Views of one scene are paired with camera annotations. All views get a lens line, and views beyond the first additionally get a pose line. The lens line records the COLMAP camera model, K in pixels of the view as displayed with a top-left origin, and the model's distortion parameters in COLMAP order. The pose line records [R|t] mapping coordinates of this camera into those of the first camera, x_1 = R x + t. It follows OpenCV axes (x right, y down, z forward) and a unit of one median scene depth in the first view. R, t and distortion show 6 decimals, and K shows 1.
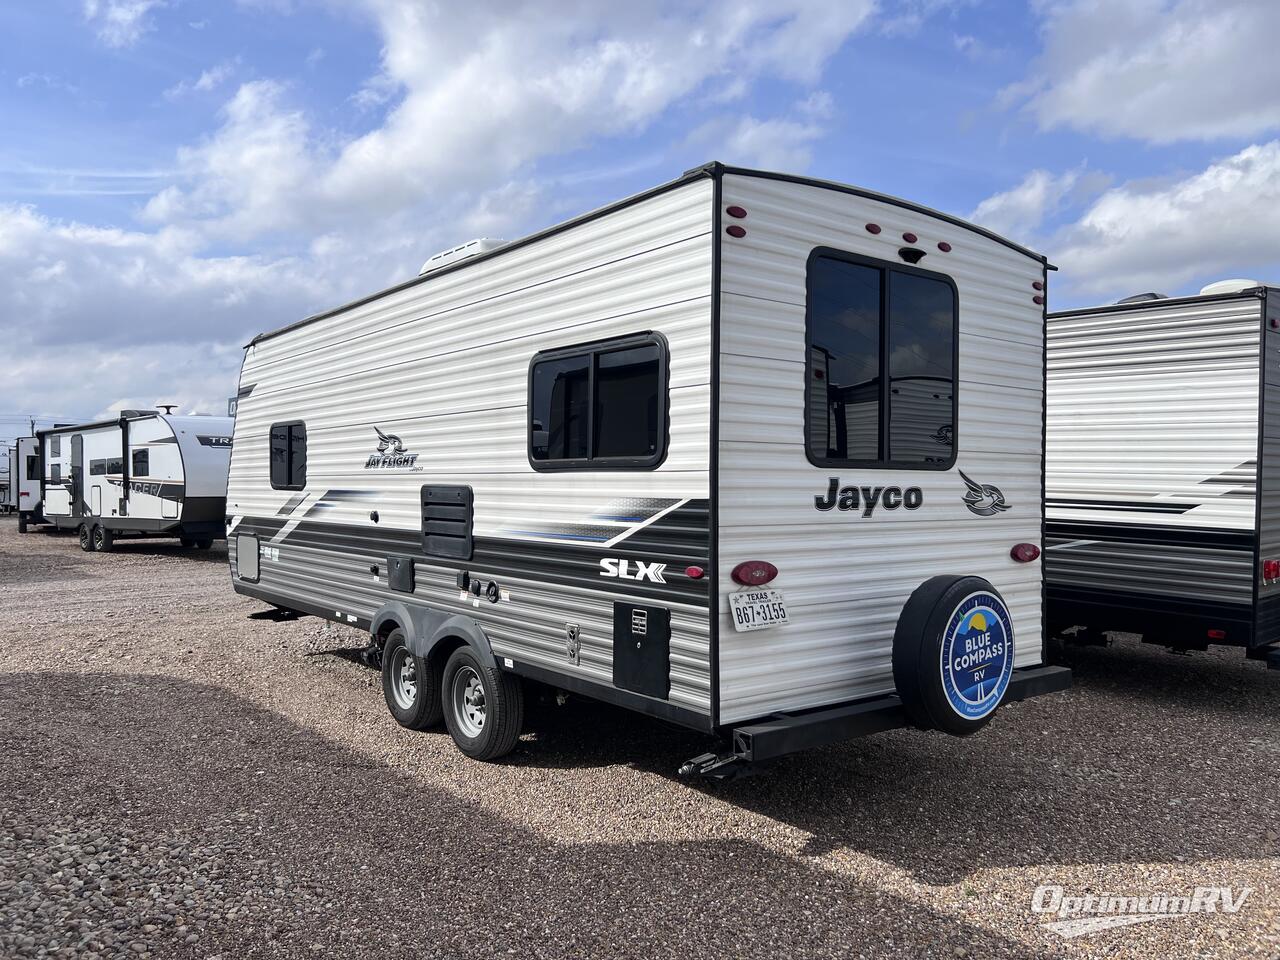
lens RADIAL K [[984.7, 0, 640.4], [0, 984.7, 489.2], [0, 0, 1]] dist [0.010903, -0.002526]
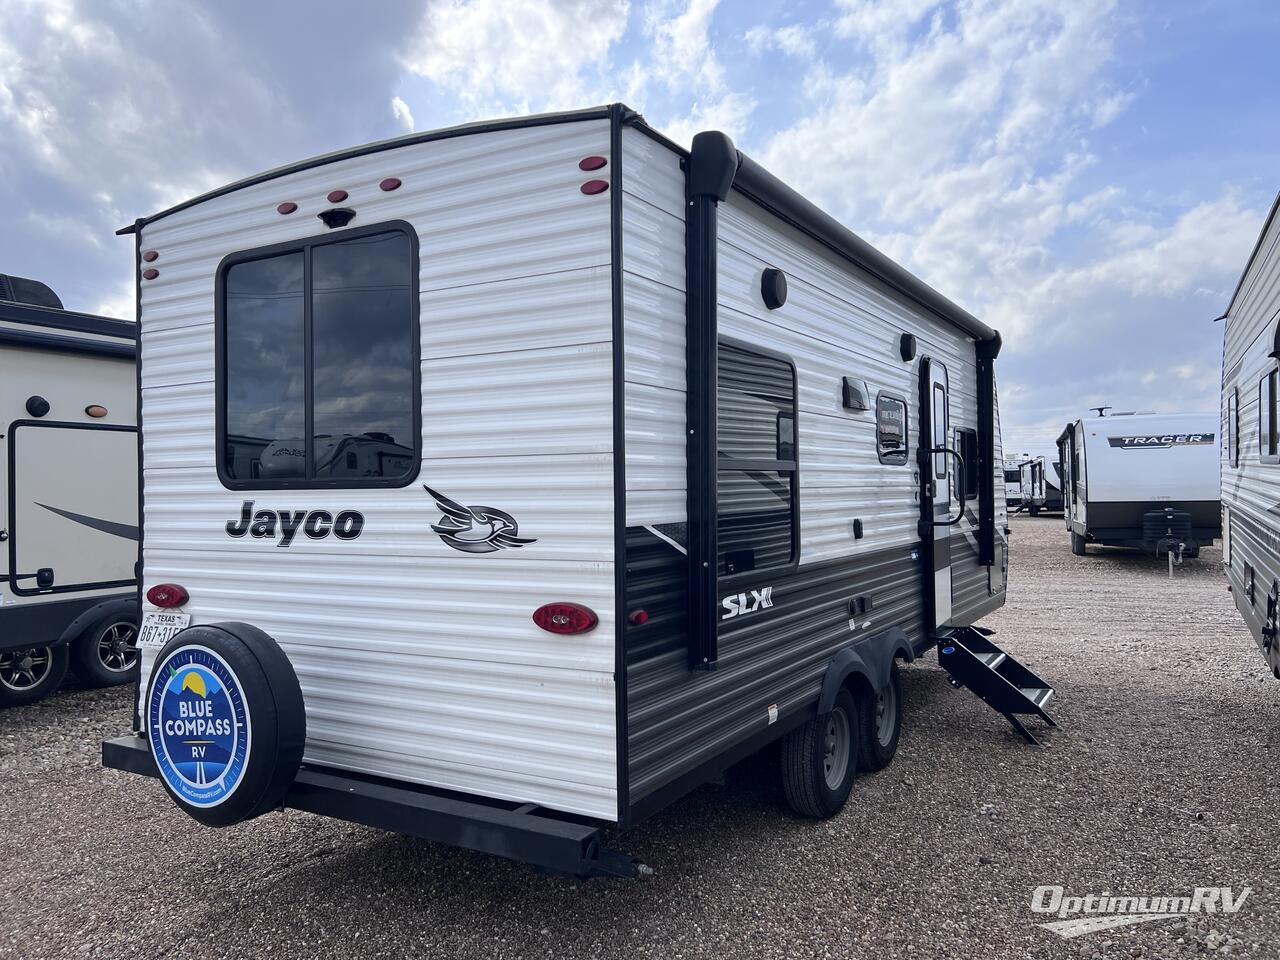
lens RADIAL K [[984.7, 0, 639.7], [0, 984.7, 475.5], [0, 0, 1]] dist [0.010903, -0.002526]
pose [[0.369508, -0.025417, -0.928880, 1.160960], [0.013237, 0.999668, -0.022088, -0.010399], [0.929133, -0.004134, 0.369722, 0.989091]]
